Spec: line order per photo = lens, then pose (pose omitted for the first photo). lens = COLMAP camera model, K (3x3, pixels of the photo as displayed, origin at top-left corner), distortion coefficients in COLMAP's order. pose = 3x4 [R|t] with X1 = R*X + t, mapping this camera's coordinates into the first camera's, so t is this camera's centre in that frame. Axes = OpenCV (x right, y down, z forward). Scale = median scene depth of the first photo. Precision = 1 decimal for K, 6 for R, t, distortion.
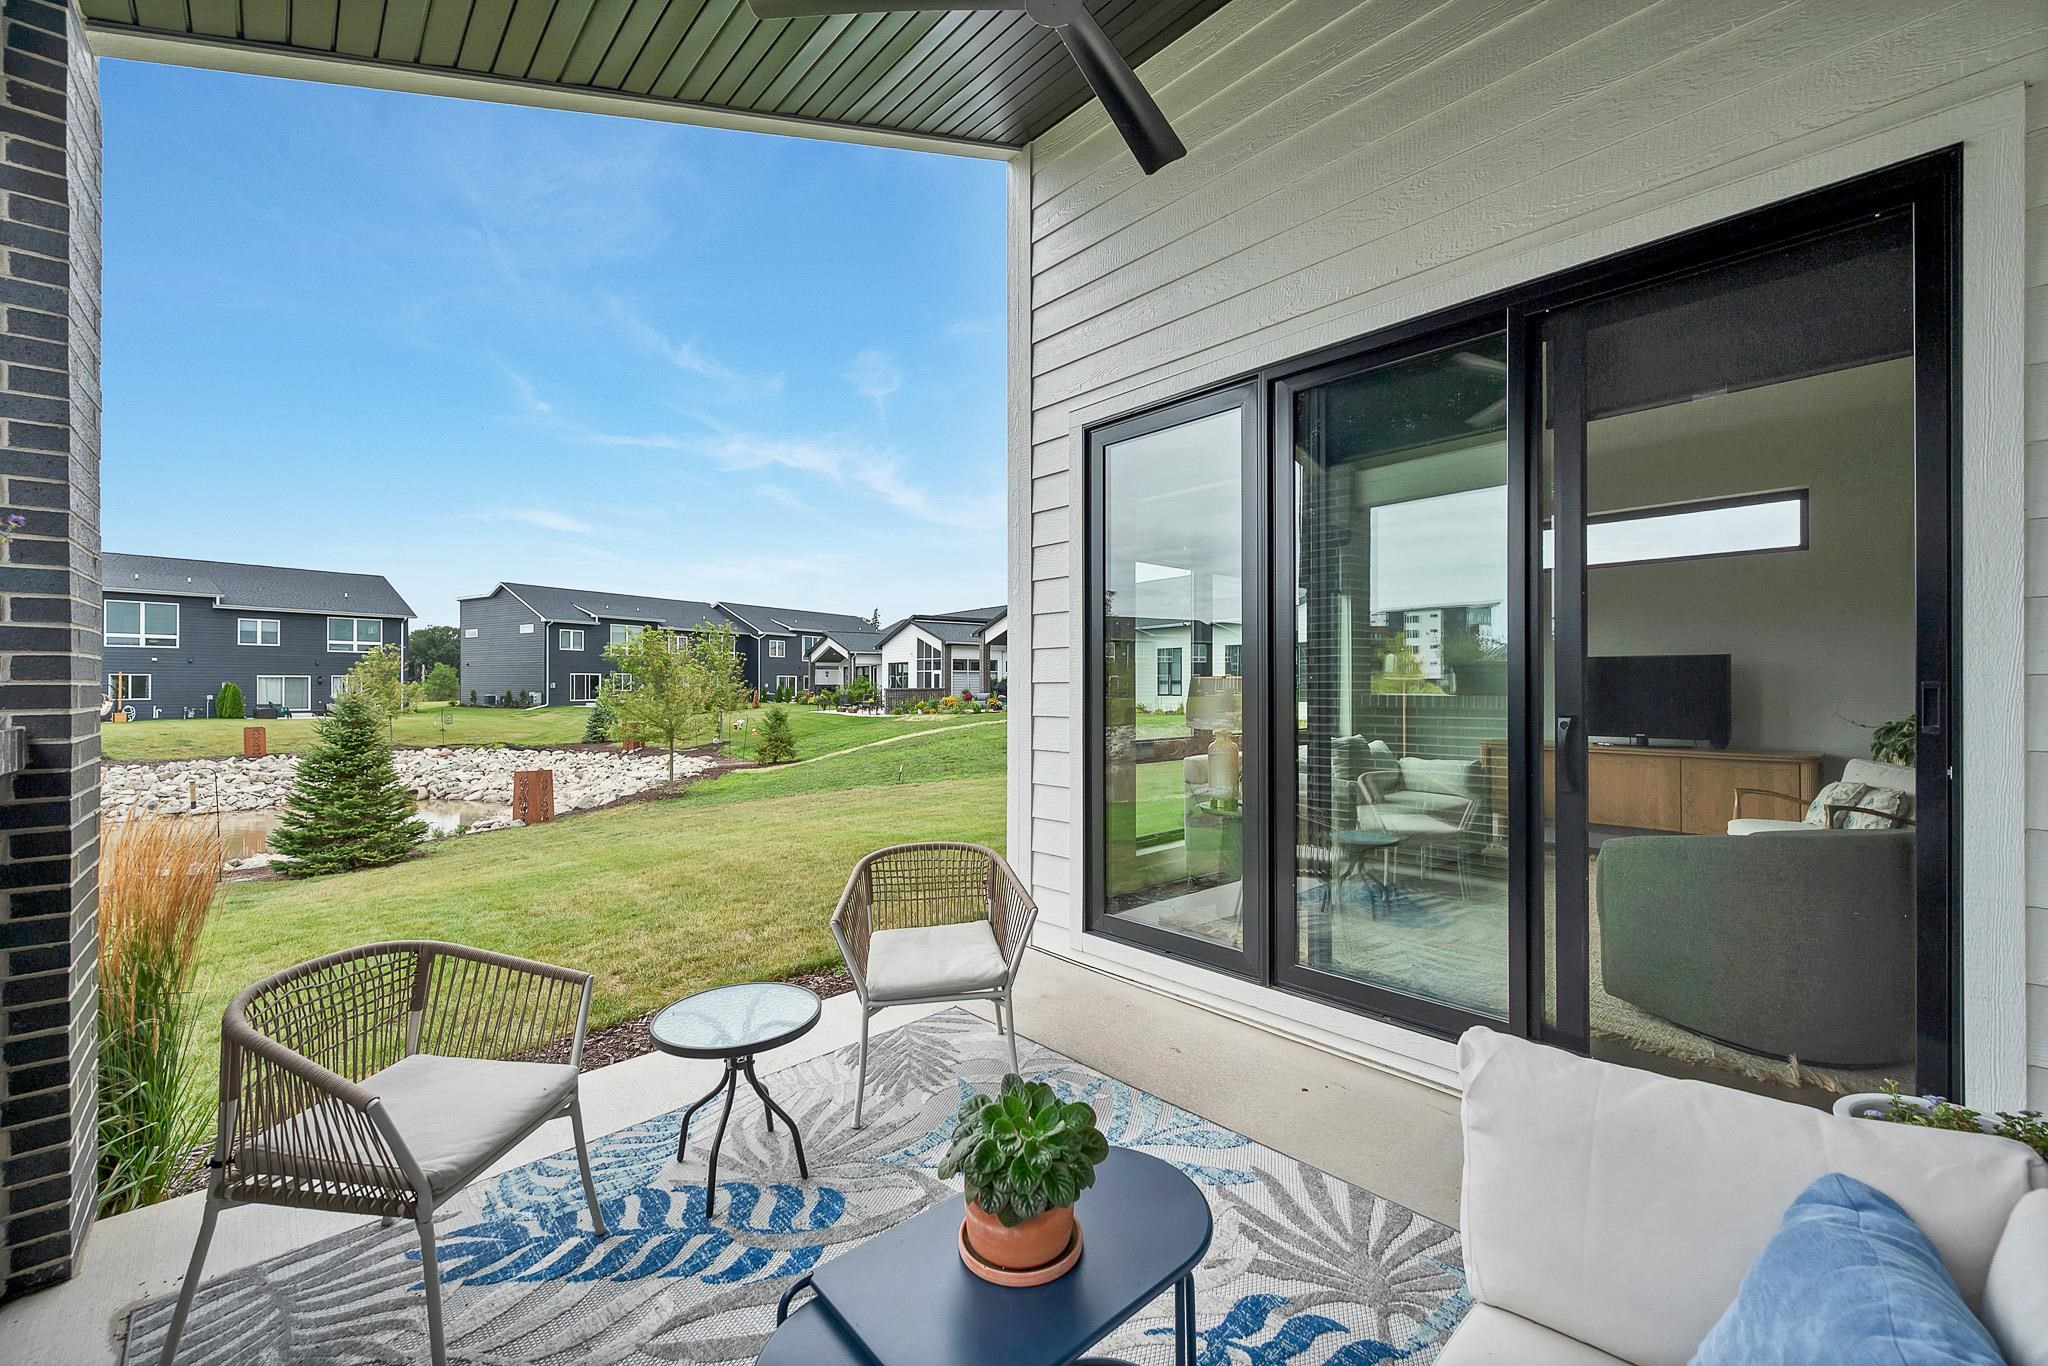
lens RADIAL K [[831.6, 0, 1024.0], [0, 831.6, 683.0], [0, 0, 1]] dist [-0.019085, -0.000110]
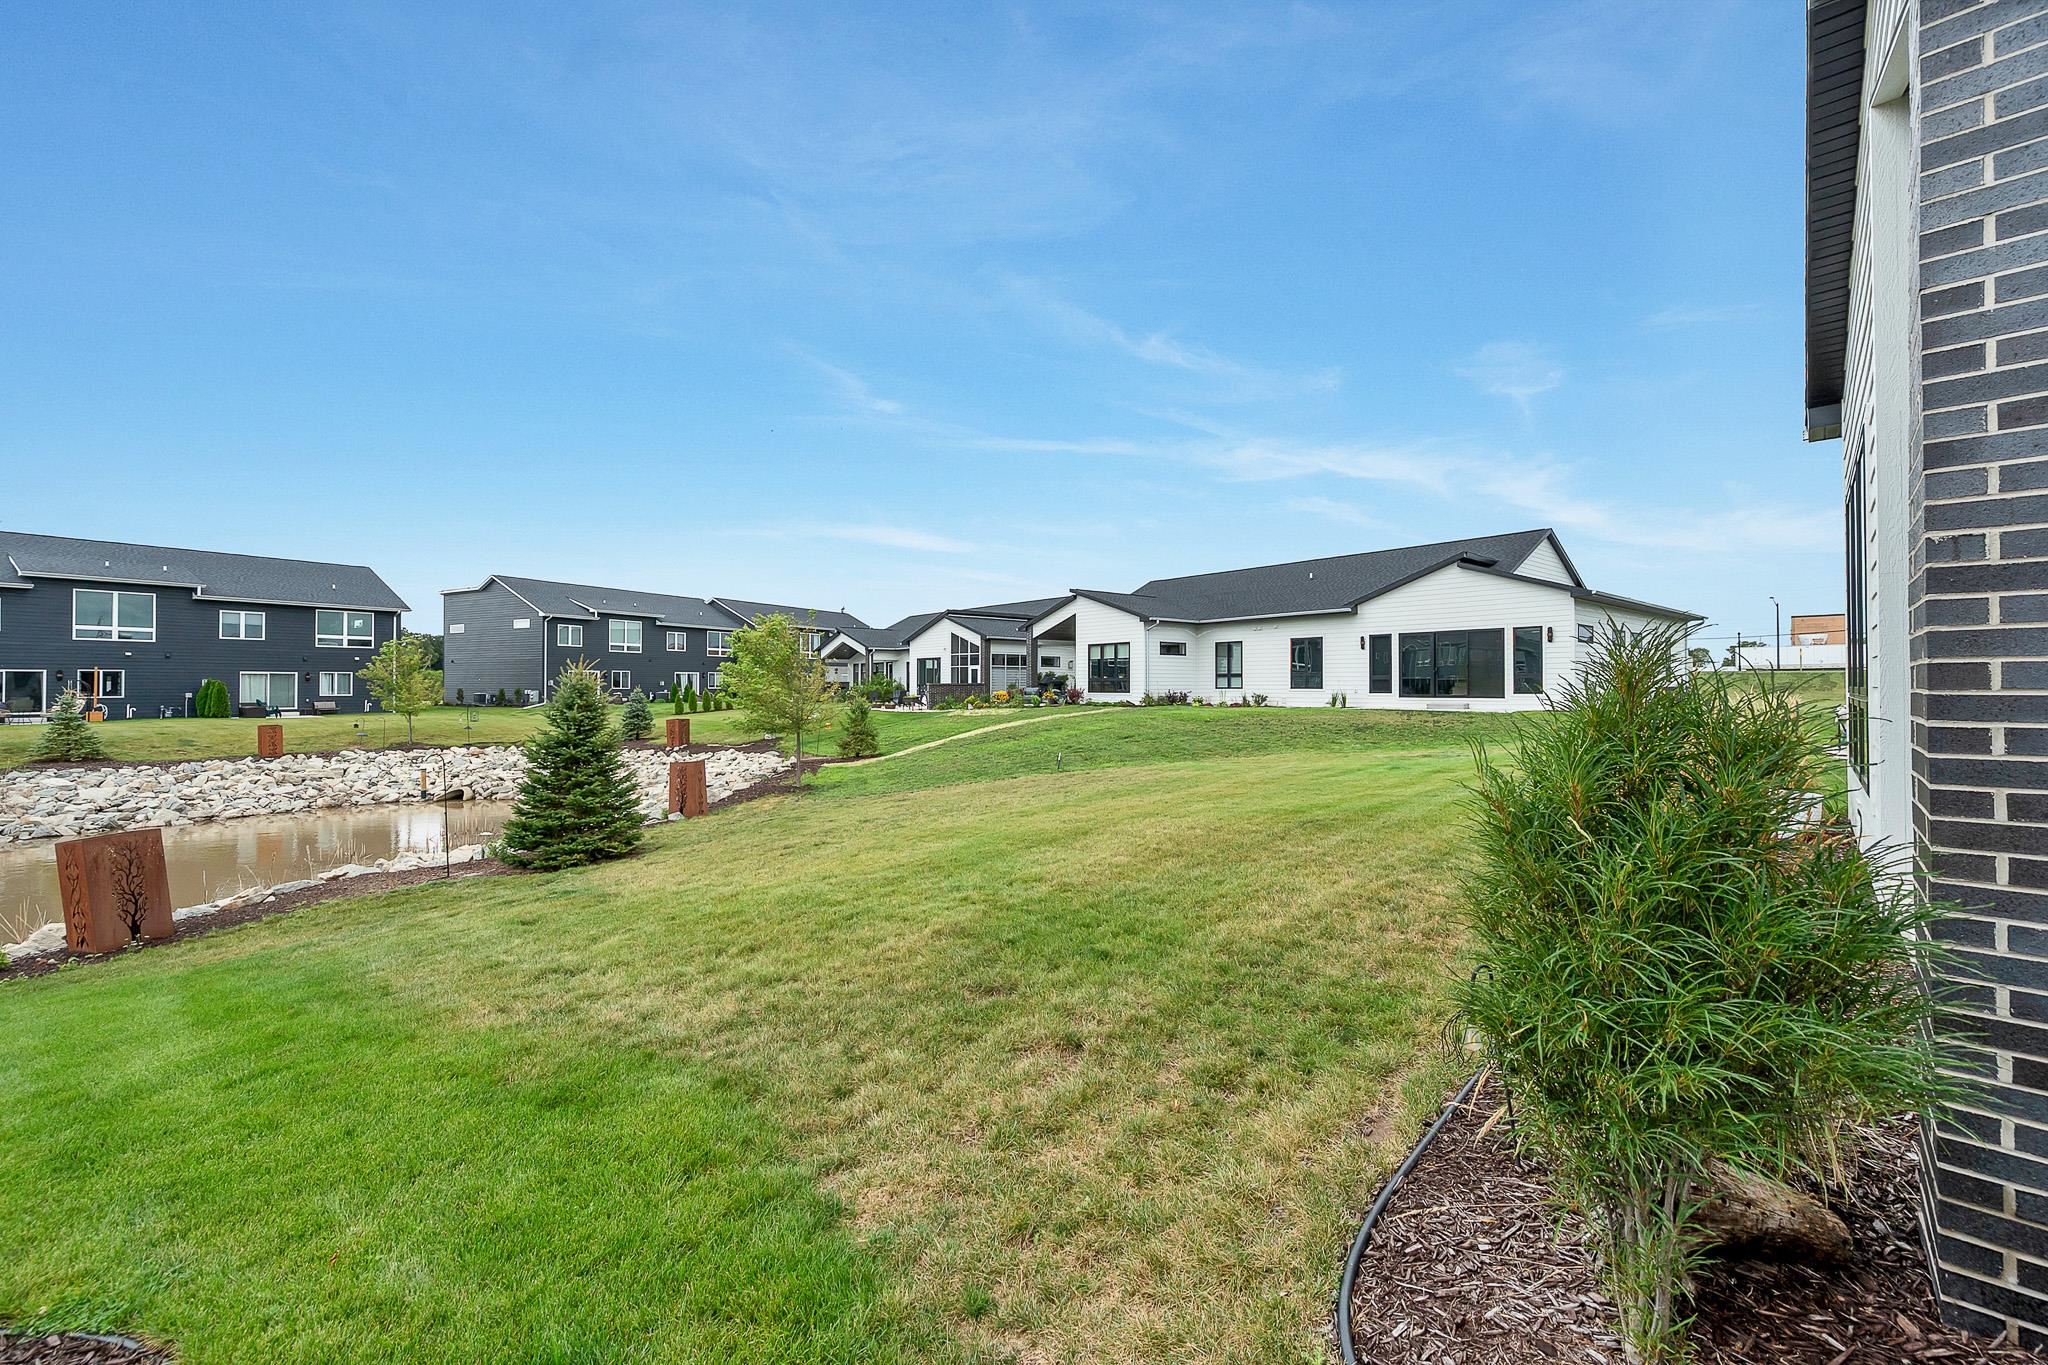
lens RADIAL K [[843.0, 0, 1024.0], [0, 843.0, 682.5], [0, 0, 1]] dist [-0.018955, 0.000023]
pose [[0.997087, -0.002125, 0.076247, -0.122483], [0.002240, 0.999996, -0.001419, 0.006602], [-0.076244, 0.001586, 0.997088, -0.009992]]
